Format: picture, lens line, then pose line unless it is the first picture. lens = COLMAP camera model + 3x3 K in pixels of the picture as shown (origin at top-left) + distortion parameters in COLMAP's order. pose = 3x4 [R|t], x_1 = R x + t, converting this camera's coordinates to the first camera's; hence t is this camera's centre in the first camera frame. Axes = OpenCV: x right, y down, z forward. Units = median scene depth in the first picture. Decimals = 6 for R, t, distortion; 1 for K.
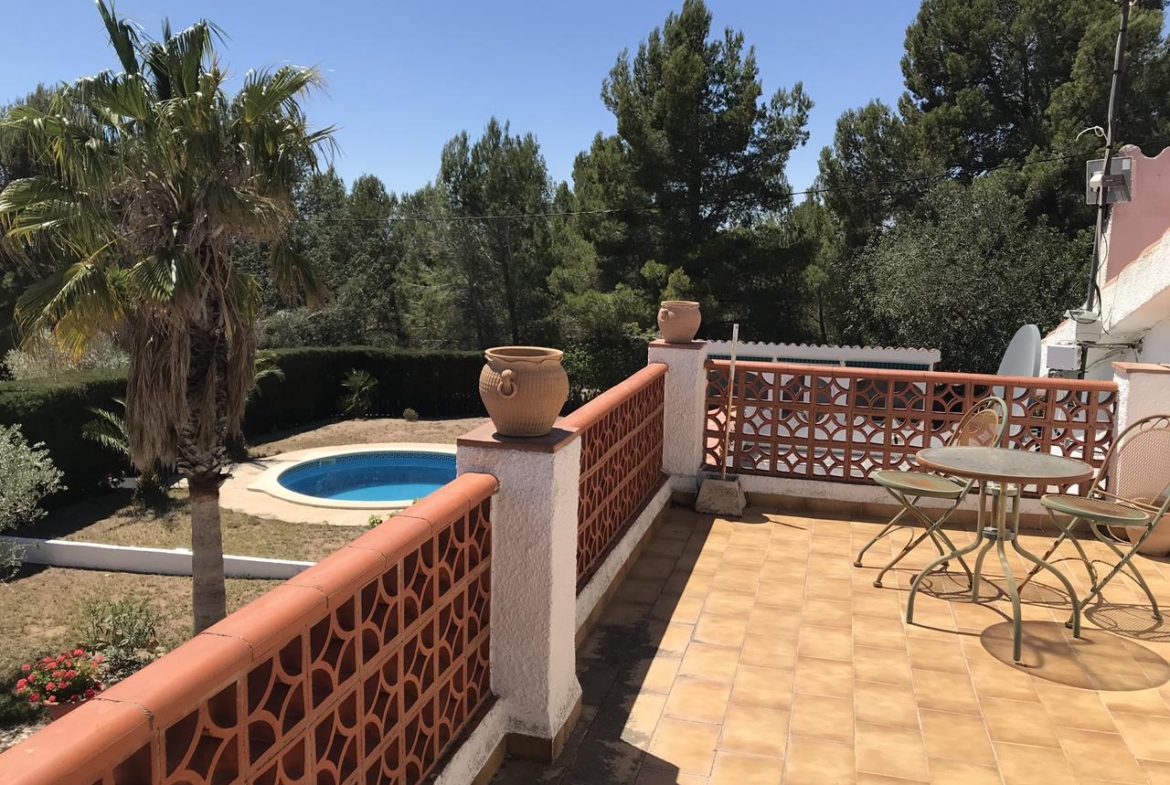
lens RADIAL K [[957.4, 0, 581.8], [0, 957.4, 395.7], [0, 0, 1]] dist [0.030773, -0.014582]
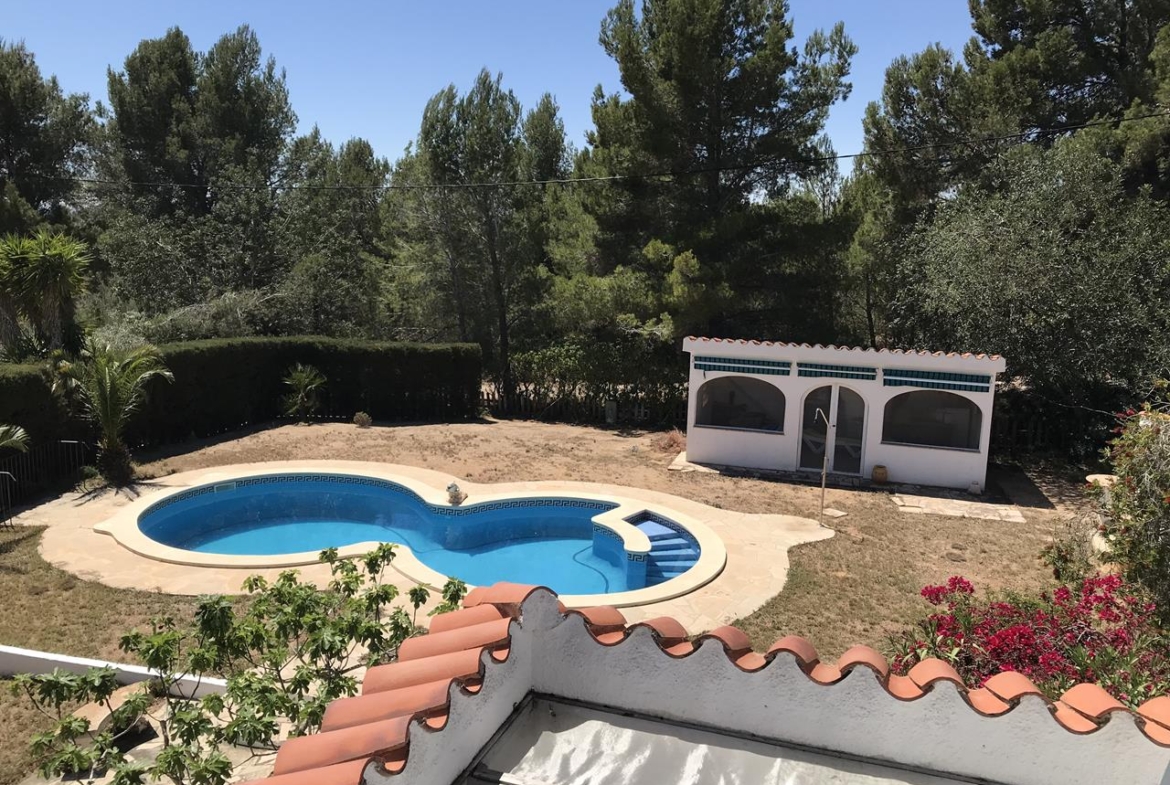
lens RADIAL K [[957.4, 0, 589.2], [0, 957.4, 387.2], [0, 0, 1]] dist [0.030773, -0.014582]
pose [[0.998241, 0.017196, -0.056745, 0.063610], [-0.016123, 0.999683, 0.019330, -0.026375], [0.057060, -0.018381, 0.998202, 0.159243]]
